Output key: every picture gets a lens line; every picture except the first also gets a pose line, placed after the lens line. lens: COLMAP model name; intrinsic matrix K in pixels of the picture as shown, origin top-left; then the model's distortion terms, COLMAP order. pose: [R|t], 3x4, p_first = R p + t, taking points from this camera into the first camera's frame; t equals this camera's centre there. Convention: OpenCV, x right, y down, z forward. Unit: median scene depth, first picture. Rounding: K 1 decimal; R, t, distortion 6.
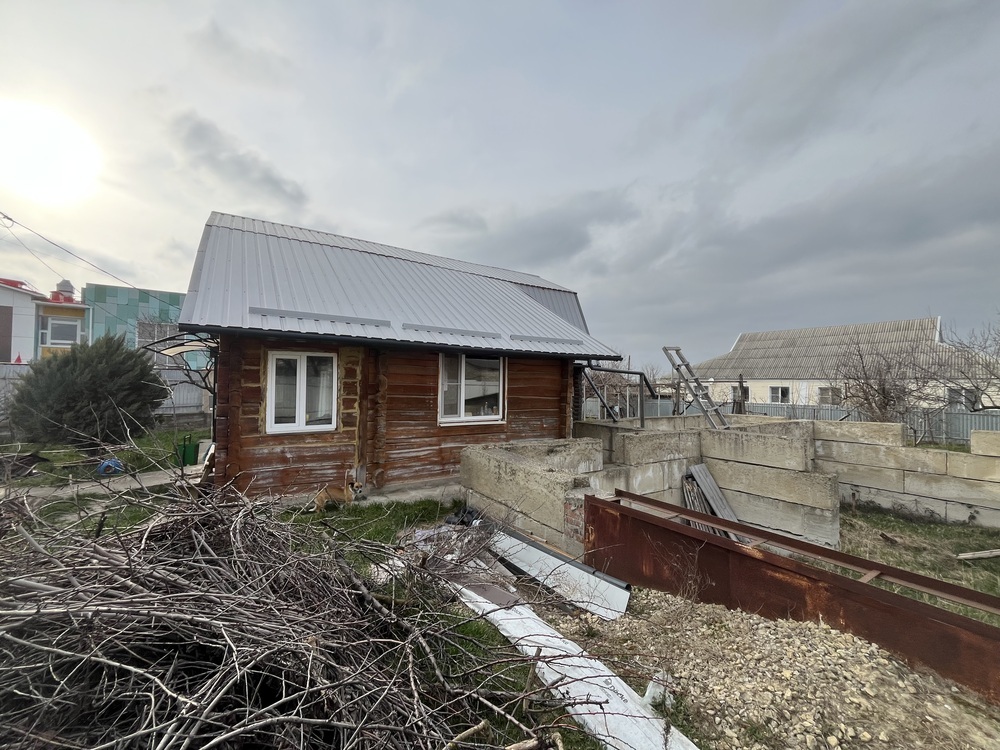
lens RADIAL K [[403.8, 0, 498.8], [0, 403.8, 372.8], [0, 0, 1]] dist [-0.005831, 0.000079]
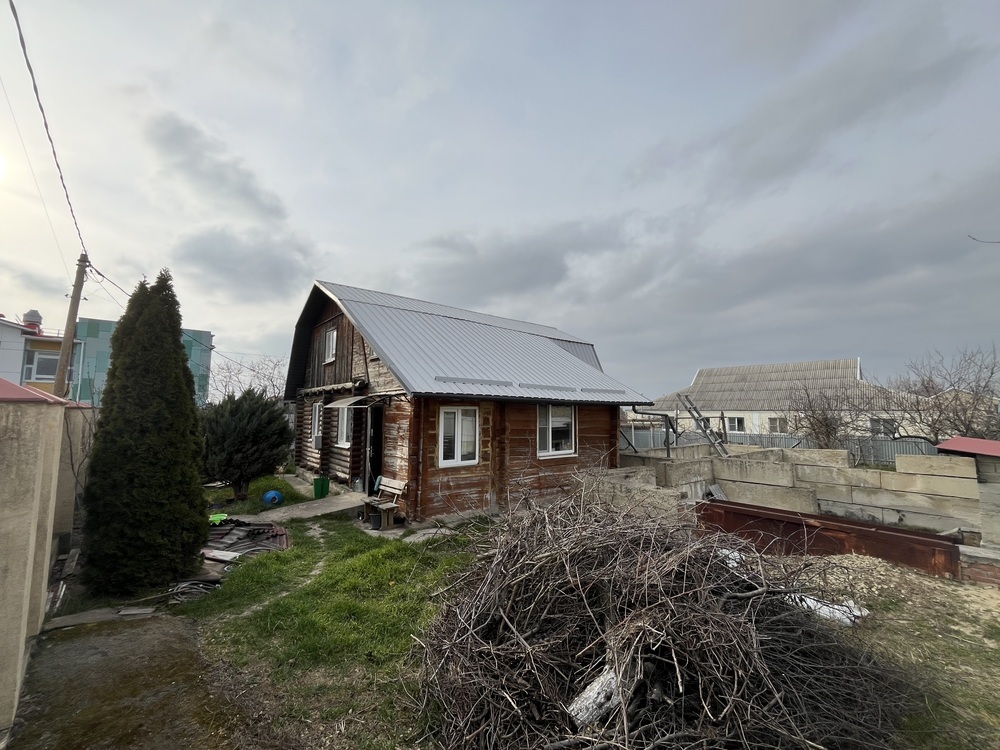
lens RADIAL K [[403.8, 0, 498.0], [0, 403.8, 372.4], [0, 0, 1]] dist [-0.005831, 0.000079]
pose [[0.994392, 0.004210, 0.105671, -0.395482], [0.003359, 0.997446, -0.071348, -0.054516], [-0.105702, 0.071303, 0.991838, -0.295898]]
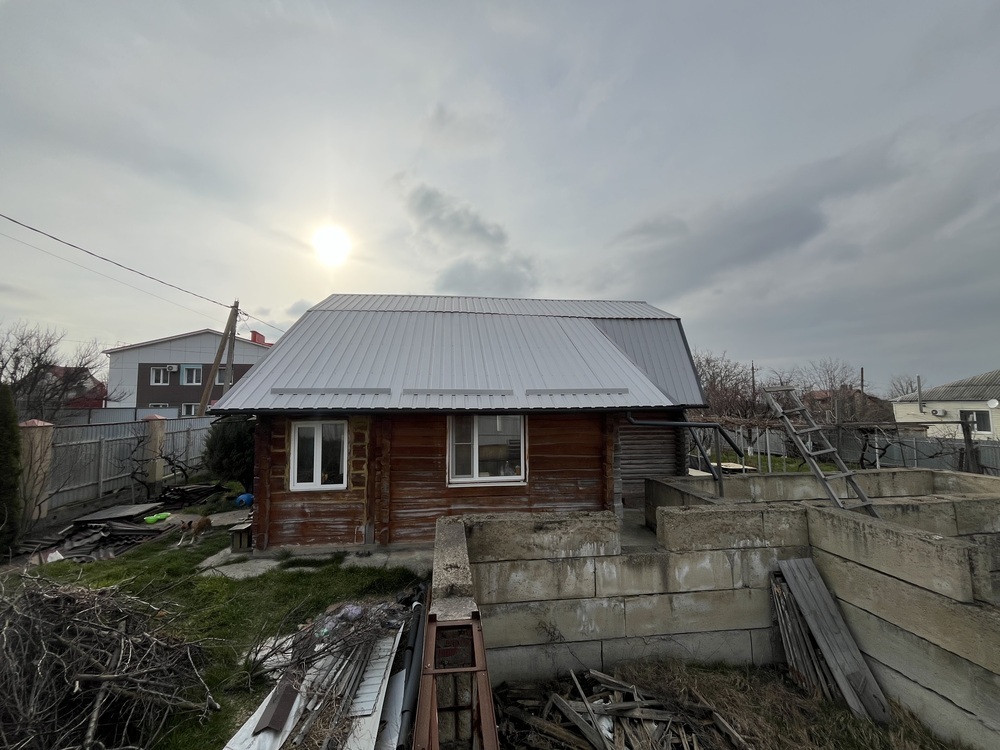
lens RADIAL K [[403.8, 0, 494.5], [0, 403.8, 373.9], [0, 0, 1]] dist [-0.005831, 0.000079]
pose [[0.898459, -0.053947, -0.435731, 0.386883], [0.030515, 0.997695, -0.060602, -0.080044], [0.437996, 0.041152, 0.898035, 0.131541]]
